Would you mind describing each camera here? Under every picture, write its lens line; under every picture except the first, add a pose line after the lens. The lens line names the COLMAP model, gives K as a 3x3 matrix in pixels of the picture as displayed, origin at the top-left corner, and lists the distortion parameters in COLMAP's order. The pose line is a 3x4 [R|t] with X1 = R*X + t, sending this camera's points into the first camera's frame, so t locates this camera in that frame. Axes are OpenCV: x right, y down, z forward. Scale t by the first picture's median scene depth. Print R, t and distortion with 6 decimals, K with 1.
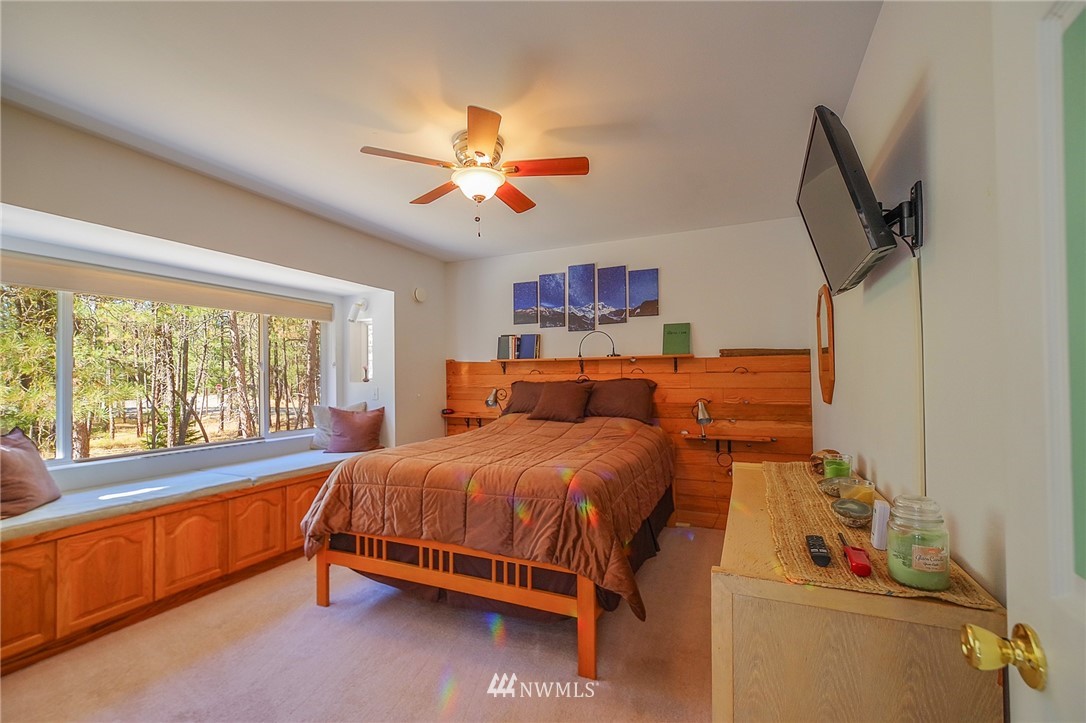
lens RADIAL K [[467.3, 0, 541.9], [0, 467.3, 367.5], [0, 0, 1]] dist [-0.009095, 0.001570]
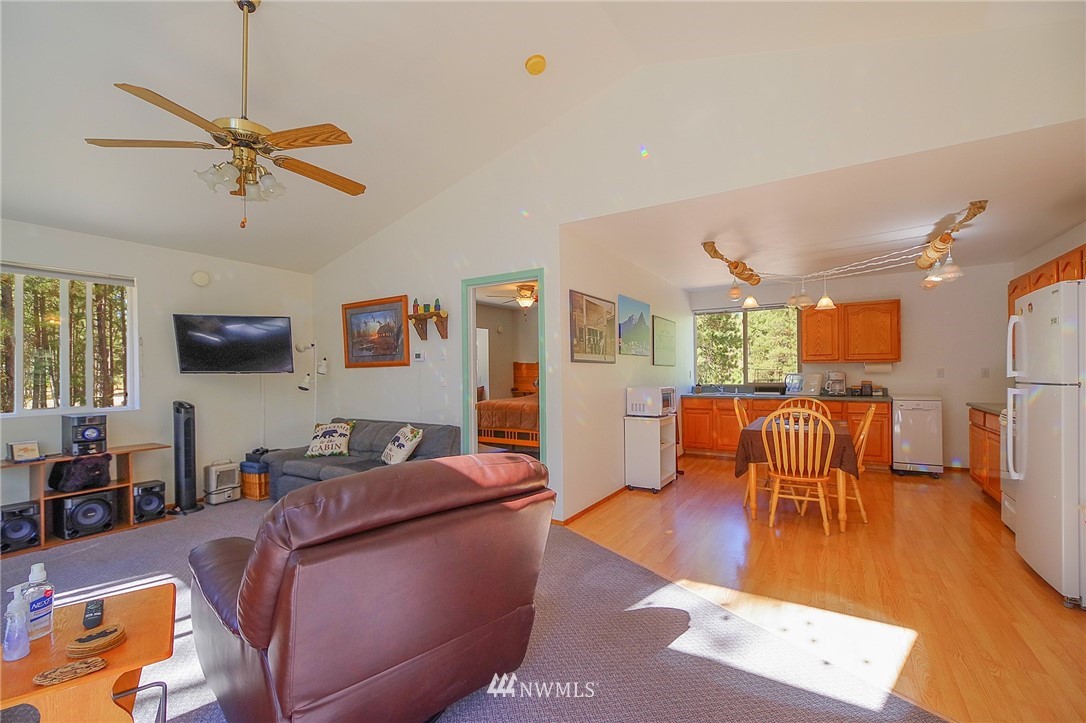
lens RADIAL K [[467.3, 0, 539.0], [0, 467.3, 371.9], [0, 0, 1]] dist [-0.009095, 0.001570]
pose [[0.989589, -0.004706, -0.143846, 0.328292], [0.007885, 0.999737, 0.021534, -0.033172], [0.143706, -0.022444, 0.989366, -1.662841]]
